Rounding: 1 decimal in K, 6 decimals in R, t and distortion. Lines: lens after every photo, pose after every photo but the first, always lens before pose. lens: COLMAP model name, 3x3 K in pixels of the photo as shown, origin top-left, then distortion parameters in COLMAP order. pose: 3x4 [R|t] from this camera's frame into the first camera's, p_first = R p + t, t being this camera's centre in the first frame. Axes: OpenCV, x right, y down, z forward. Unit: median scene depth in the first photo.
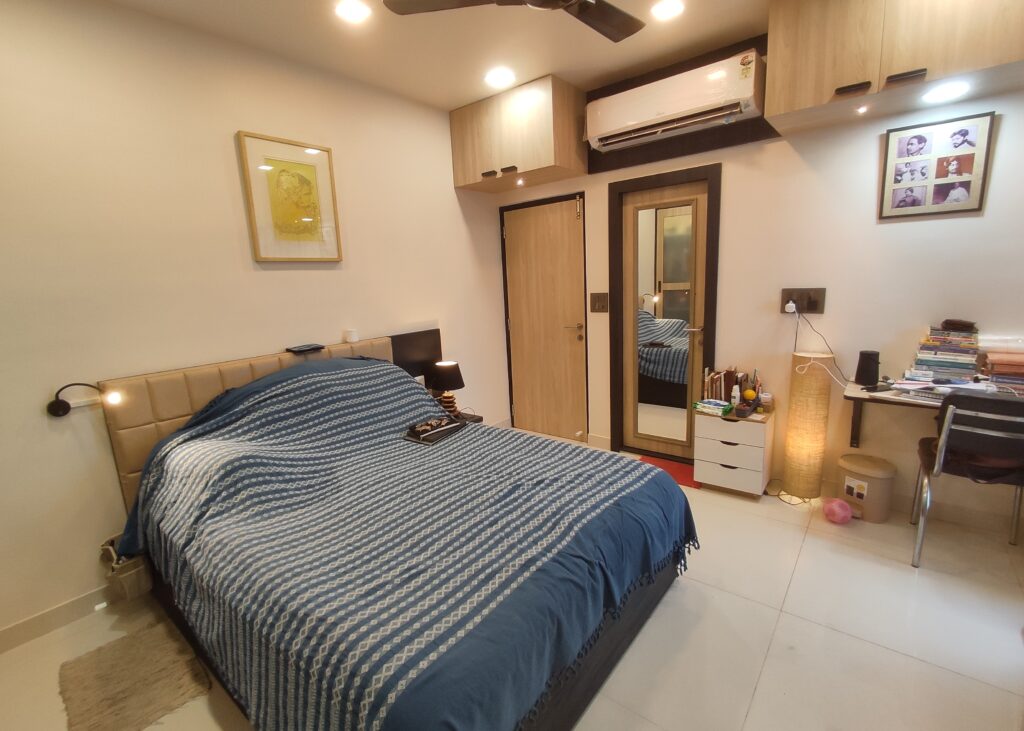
lens RADIAL K [[468.2, 0, 506.8], [0, 468.2, 367.2], [0, 0, 1]] dist [0.000474, -0.000130]
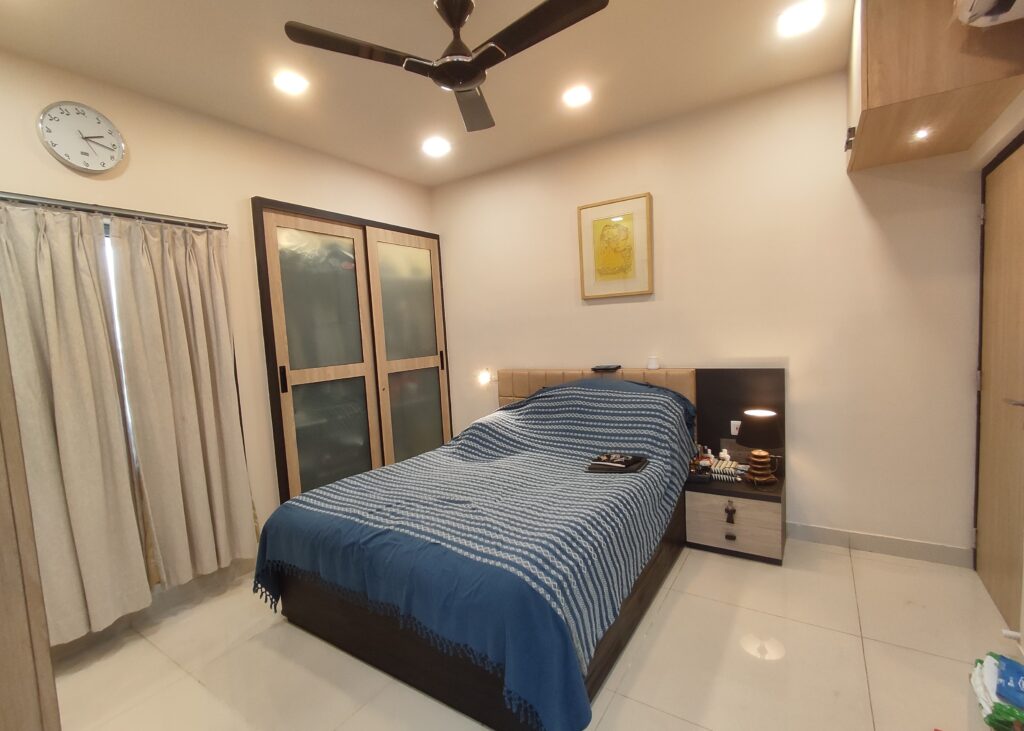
lens RADIAL K [[468.2, 0, 506.8], [0, 468.2, 367.2], [0, 0, 1]] dist [0.000474, -0.000130]
pose [[0.095708, 0.120384, -0.988103, 0.825510], [-0.135038, 0.985053, 0.106933, -0.151979], [0.986207, 0.123198, 0.110534, 0.677777]]
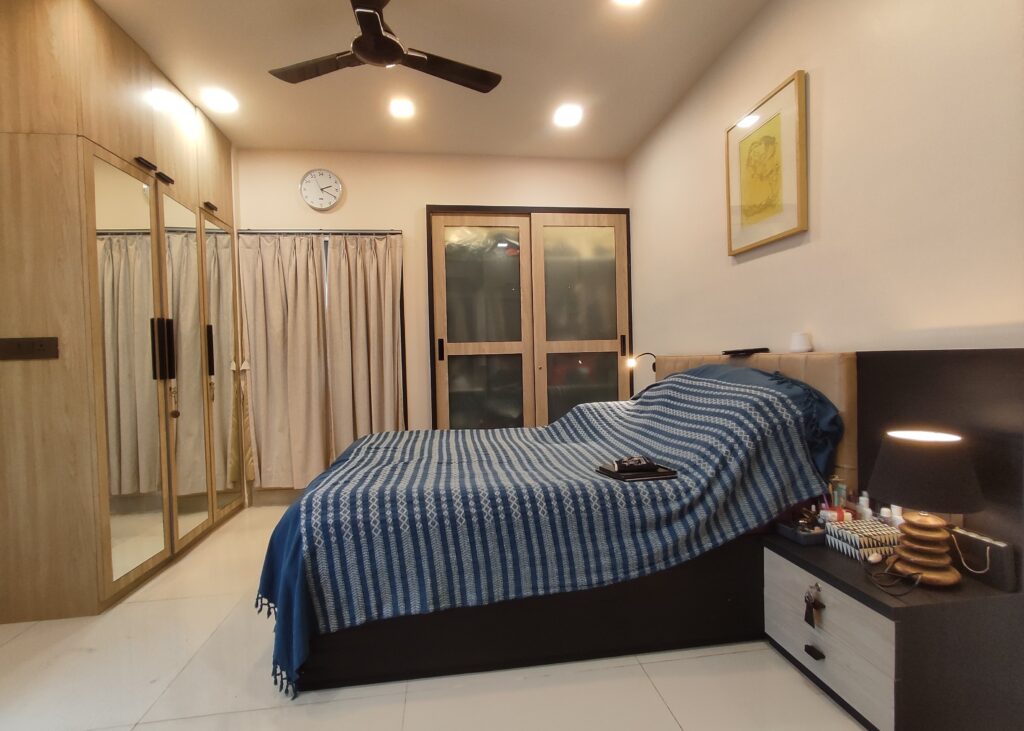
lens RADIAL K [[468.2, 0, 506.8], [0, 468.2, 367.2], [0, 0, 1]] dist [0.000474, -0.000130]
pose [[-0.686662, 0.082477, -0.722283, 0.519310], [-0.075394, 0.980107, 0.183593, -0.148238], [0.723056, 0.180523, -0.666784, 1.391754]]
